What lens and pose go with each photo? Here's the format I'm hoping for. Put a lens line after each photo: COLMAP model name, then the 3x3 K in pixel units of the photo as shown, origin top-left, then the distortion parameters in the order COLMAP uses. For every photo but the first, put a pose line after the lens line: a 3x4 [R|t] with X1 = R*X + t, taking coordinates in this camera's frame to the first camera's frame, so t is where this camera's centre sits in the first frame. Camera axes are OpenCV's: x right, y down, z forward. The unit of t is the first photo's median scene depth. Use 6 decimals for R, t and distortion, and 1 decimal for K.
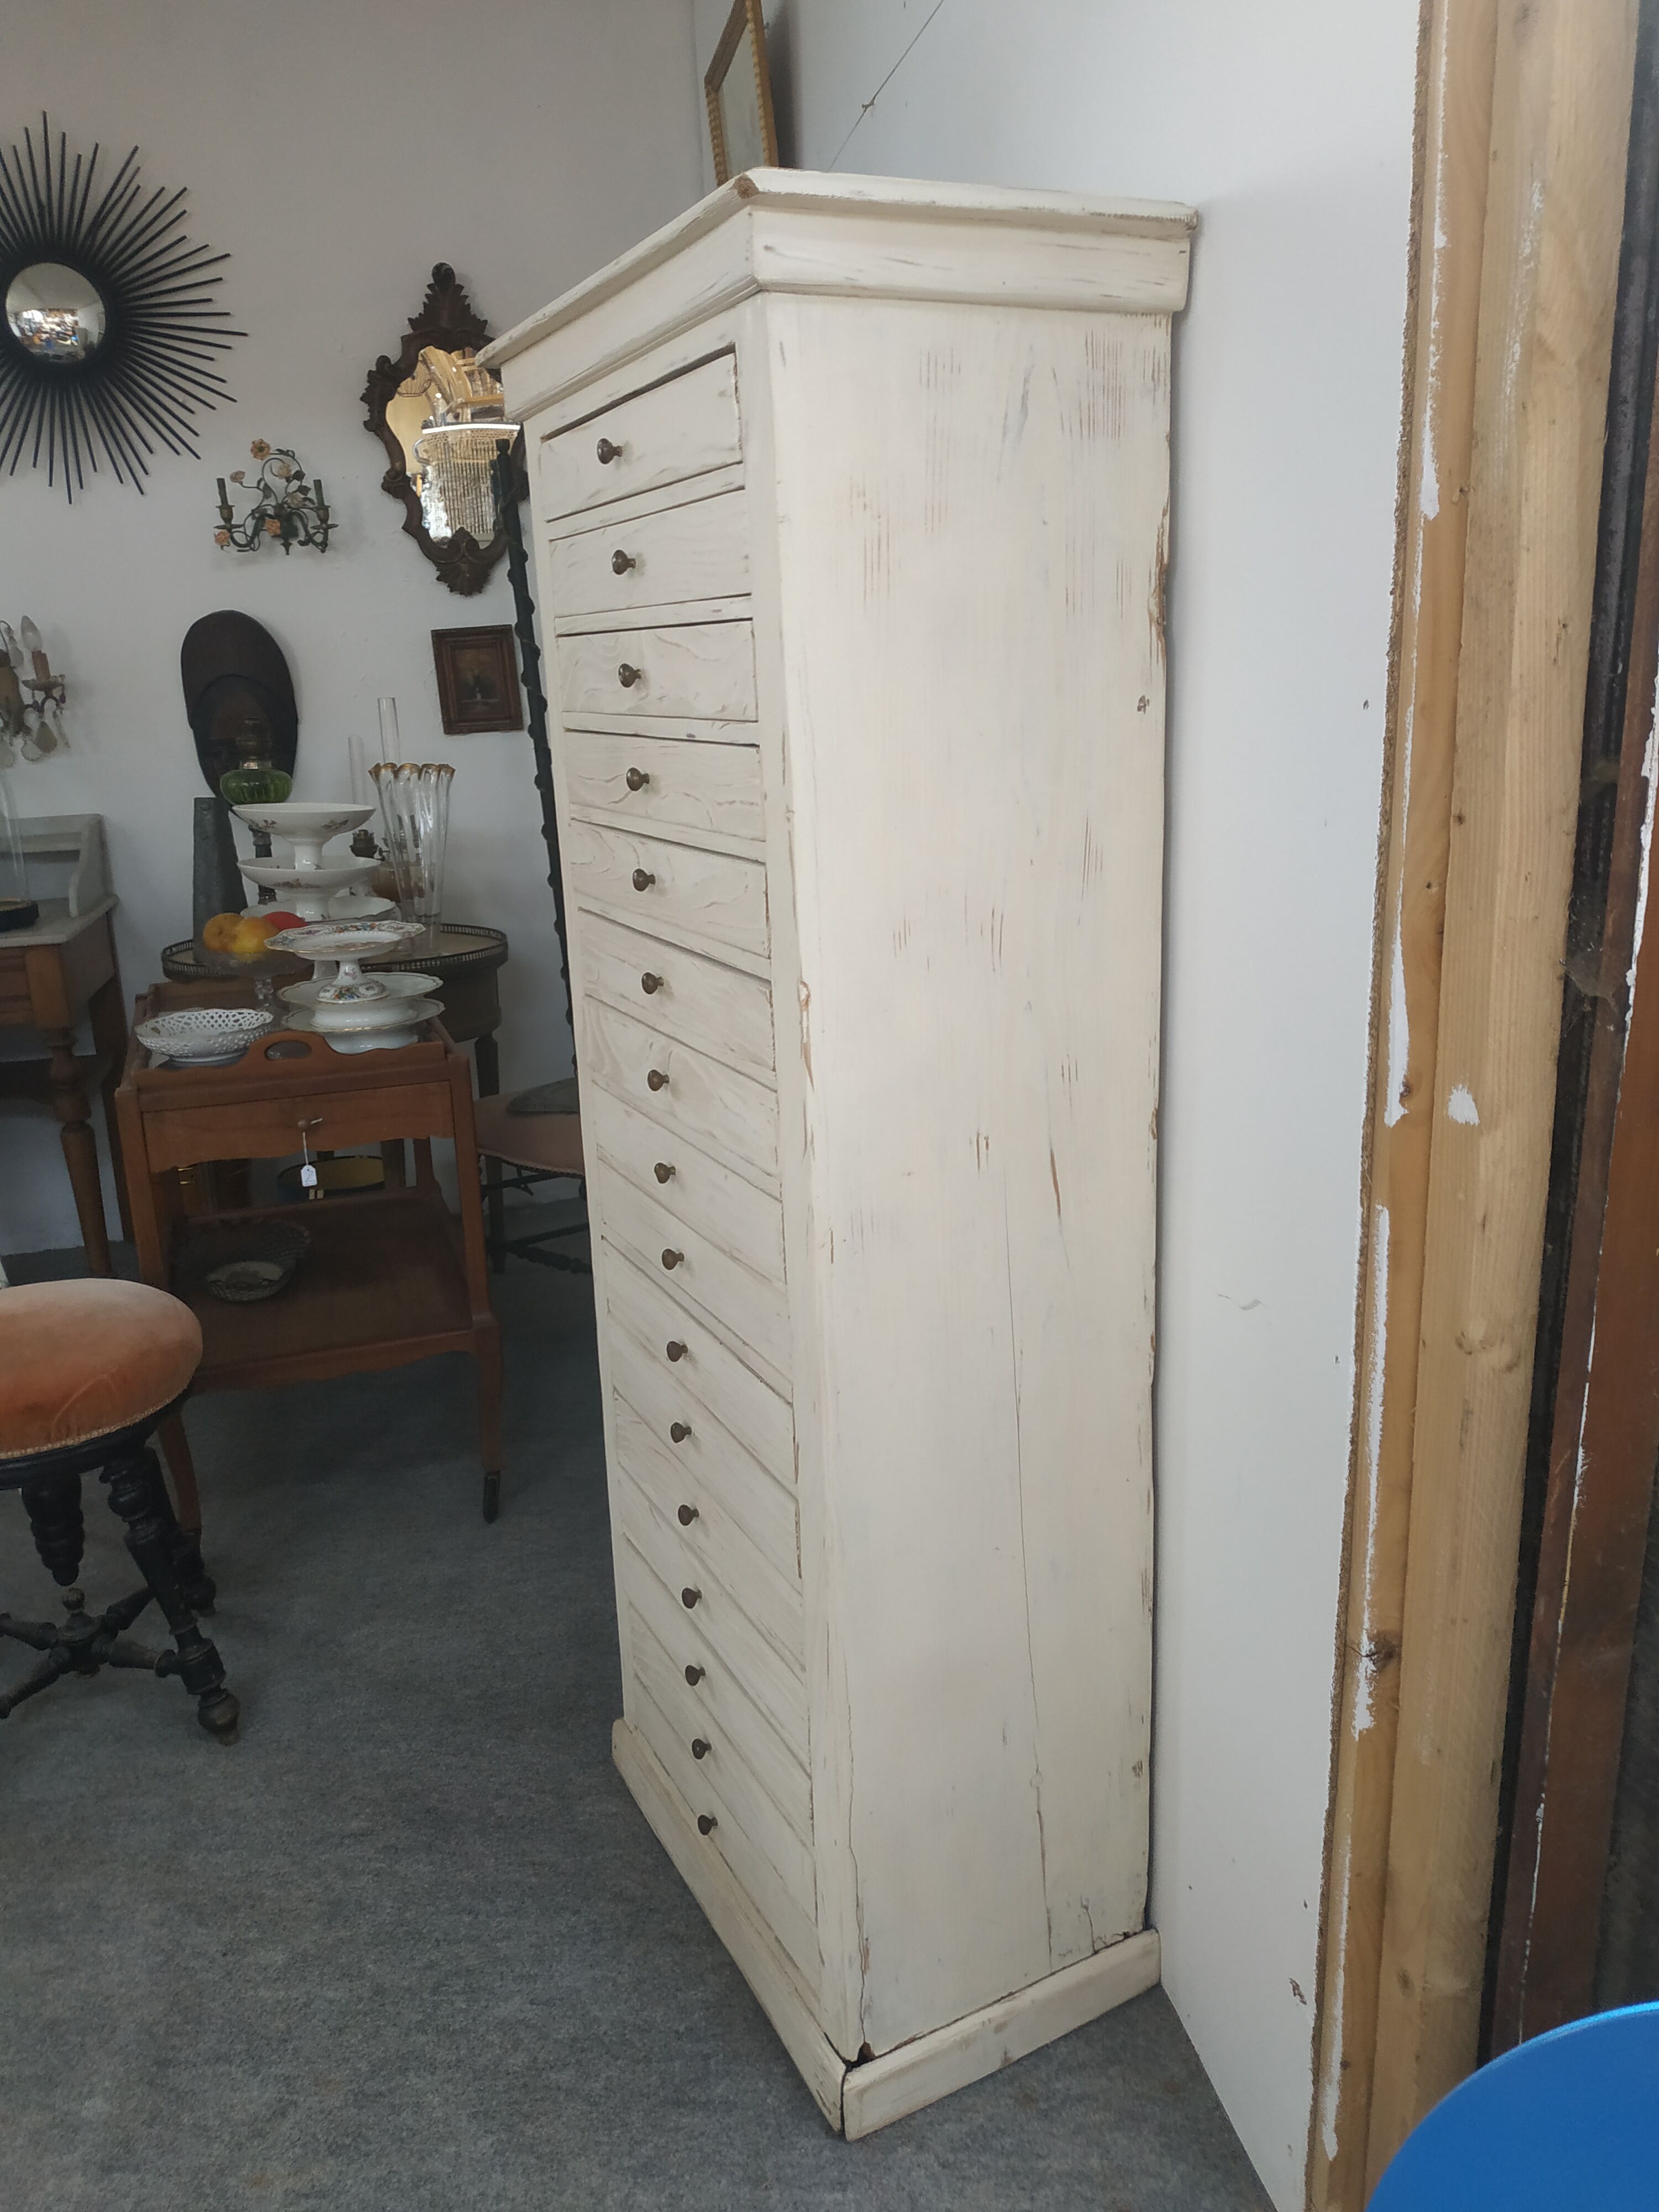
lens RADIAL K [[1608.7, 0, 839.4], [0, 1608.7, 1111.3], [0, 0, 1]] dist [0.004885, -0.013010]
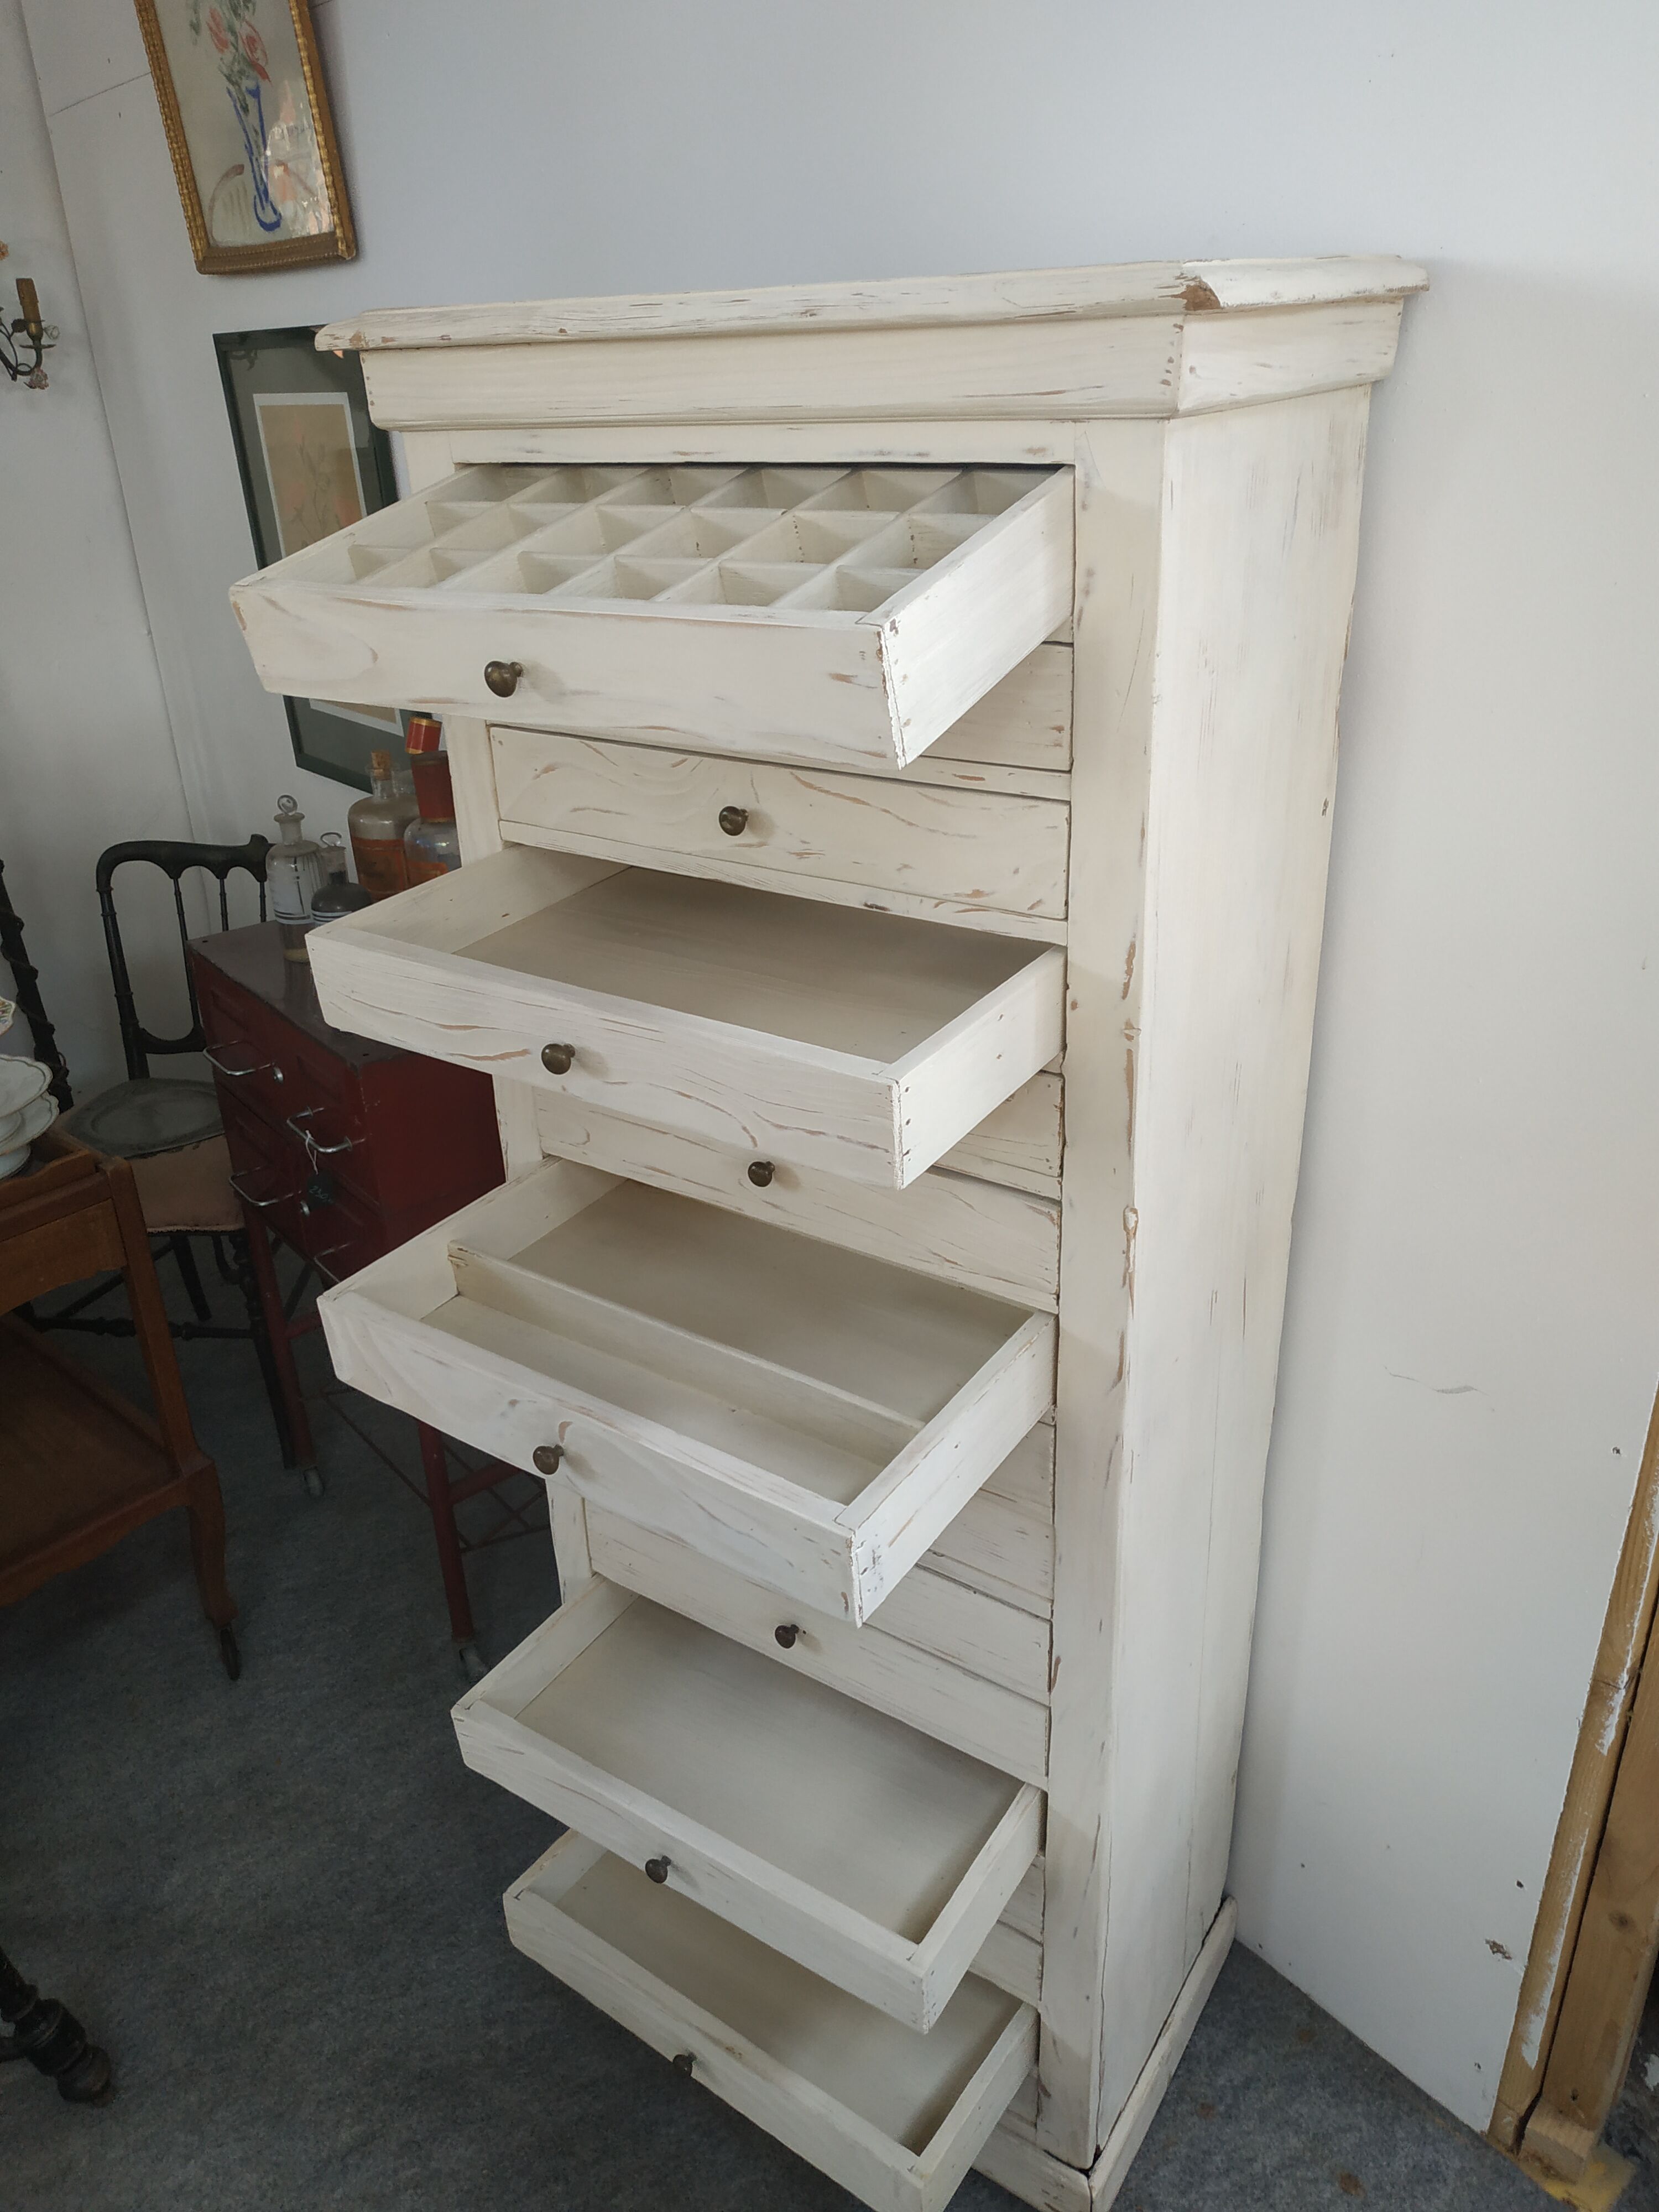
lens RADIAL K [[1608.7, 0, 835.0], [0, 1608.7, 1105.3], [0, 0, 1]] dist [0.004885, -0.013010]
pose [[0.877440, -0.204194, 0.434055, -0.426255], [0.135037, 0.973425, 0.184955, -0.255712], [-0.460287, -0.103673, 0.881696, 0.258713]]
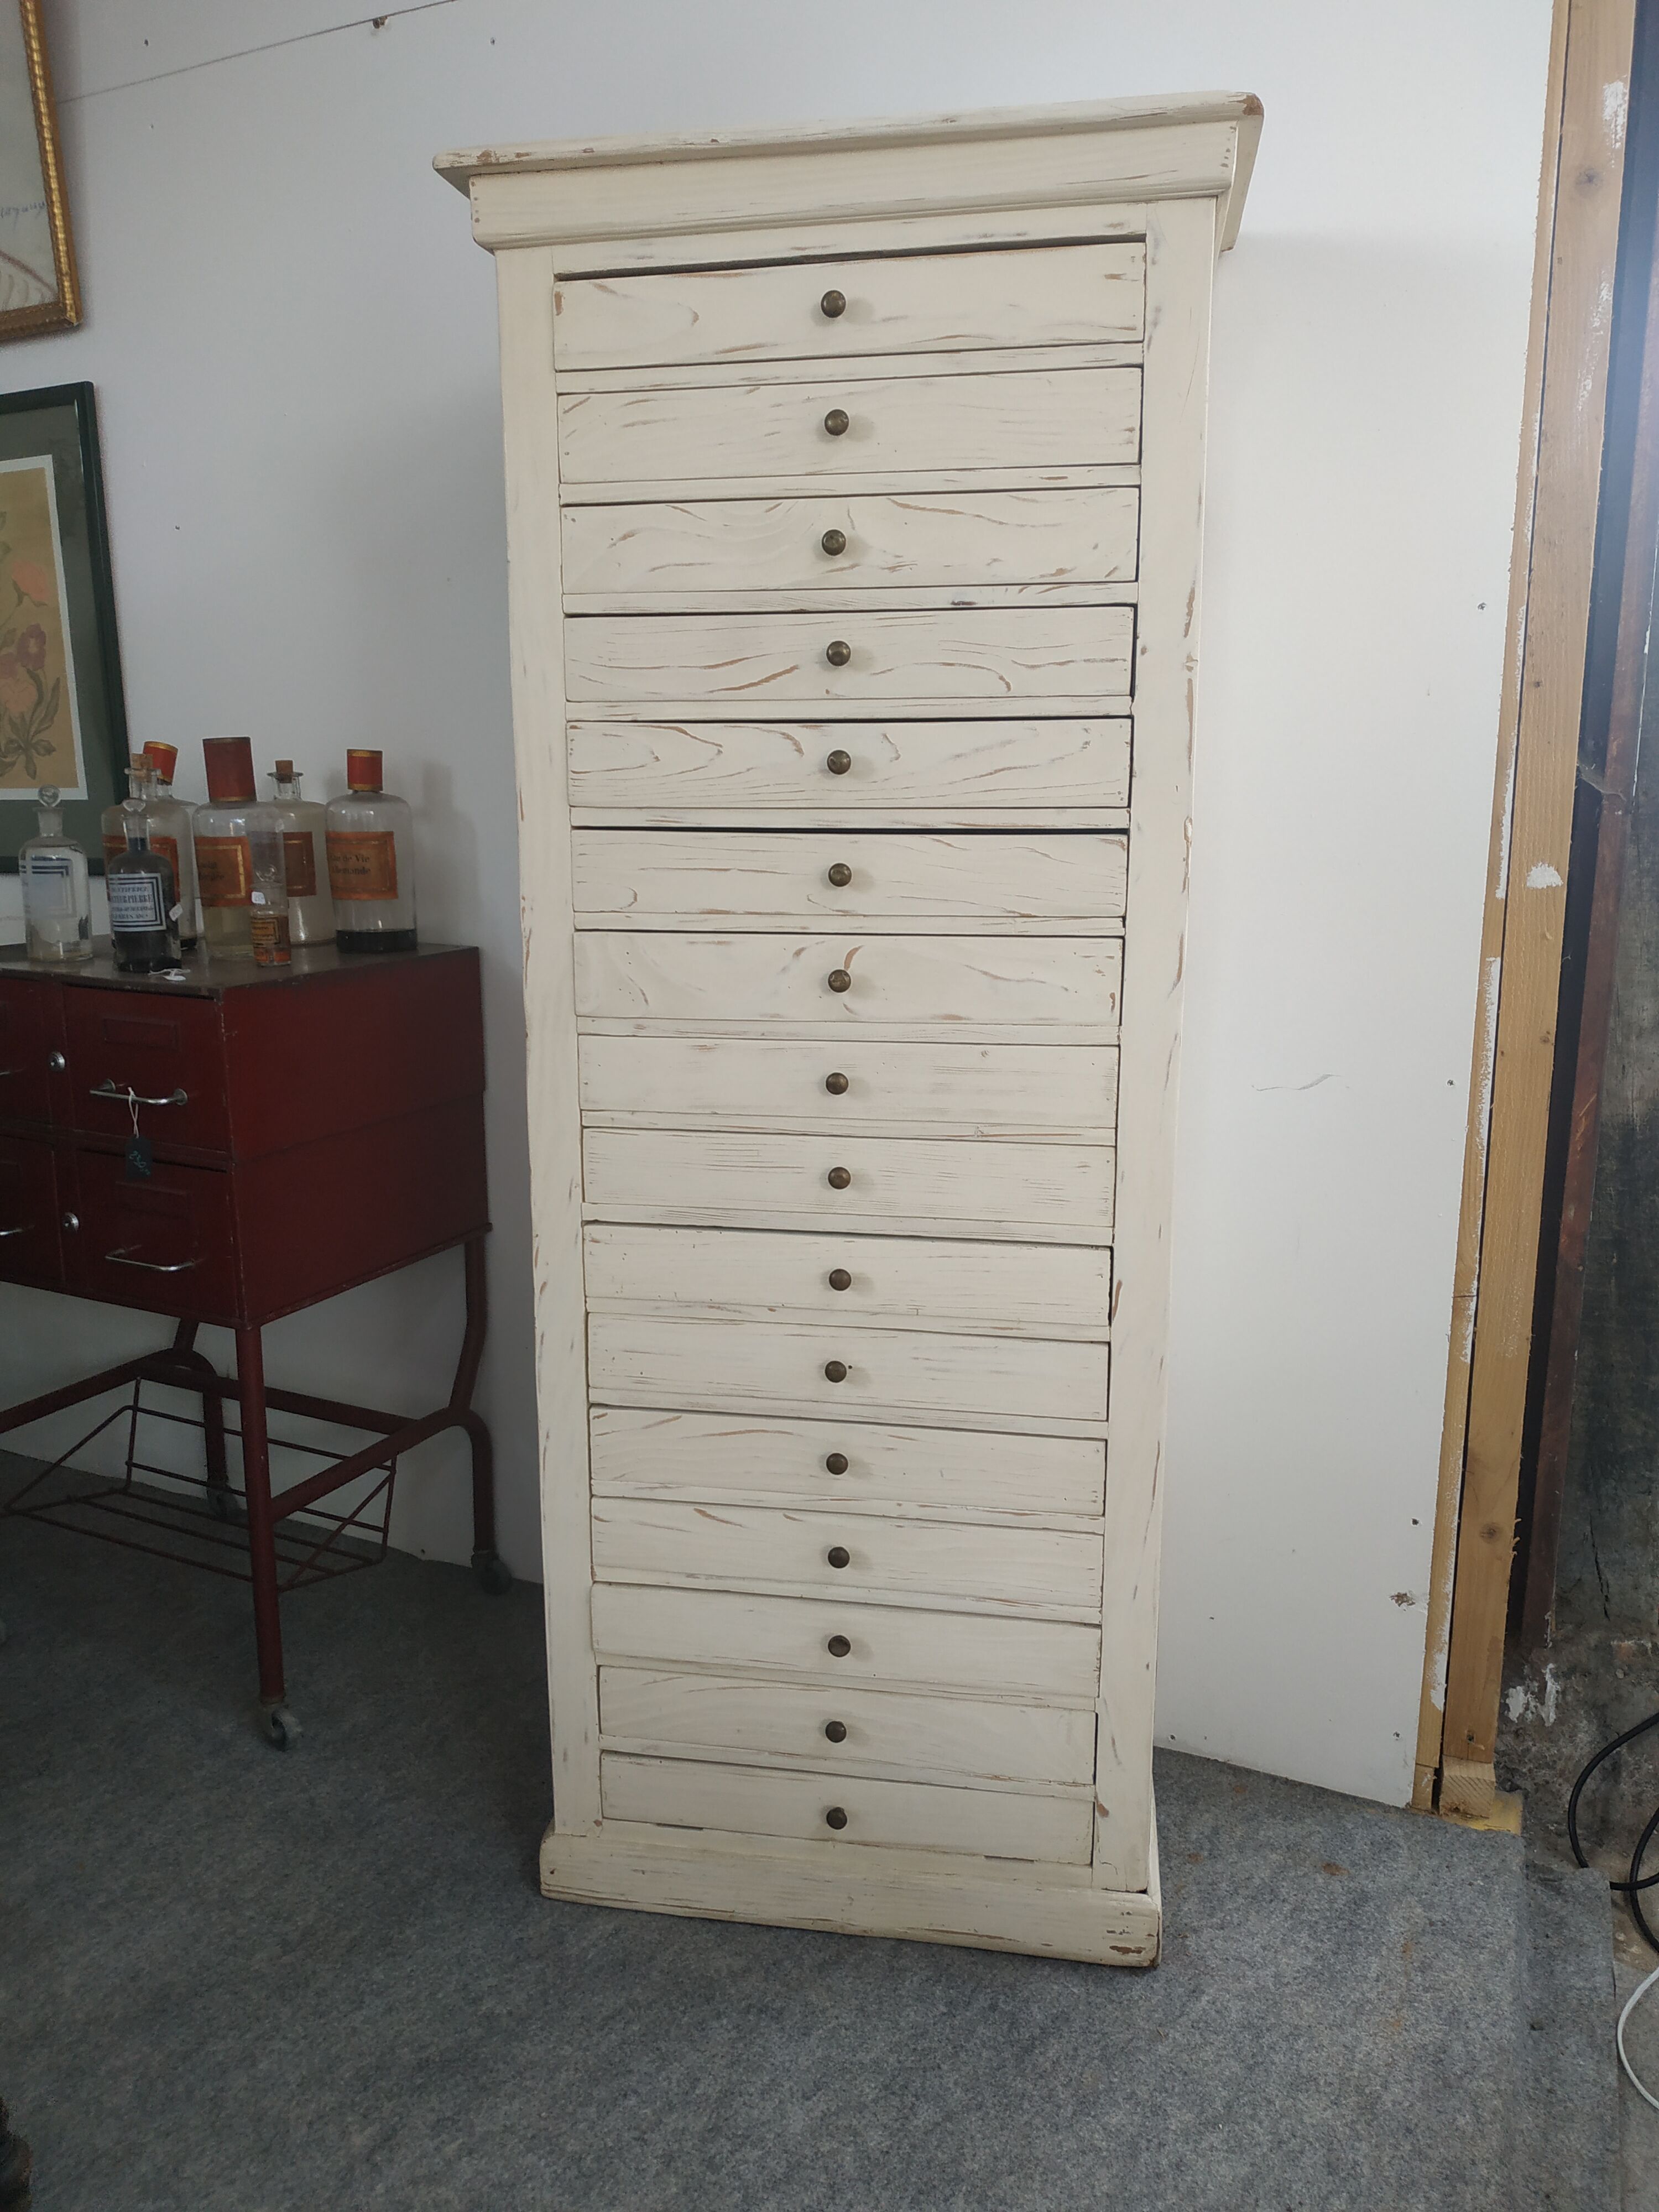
lens RADIAL K [[1608.7, 0, 831.3], [0, 1608.7, 1100.1], [0, 0, 1]] dist [0.004885, -0.013010]
pose [[0.603942, -0.129248, 0.786479, -0.863647], [0.196875, 0.980378, 0.009931, 0.039139], [-0.772330, 0.148840, 0.617538, 0.434441]]
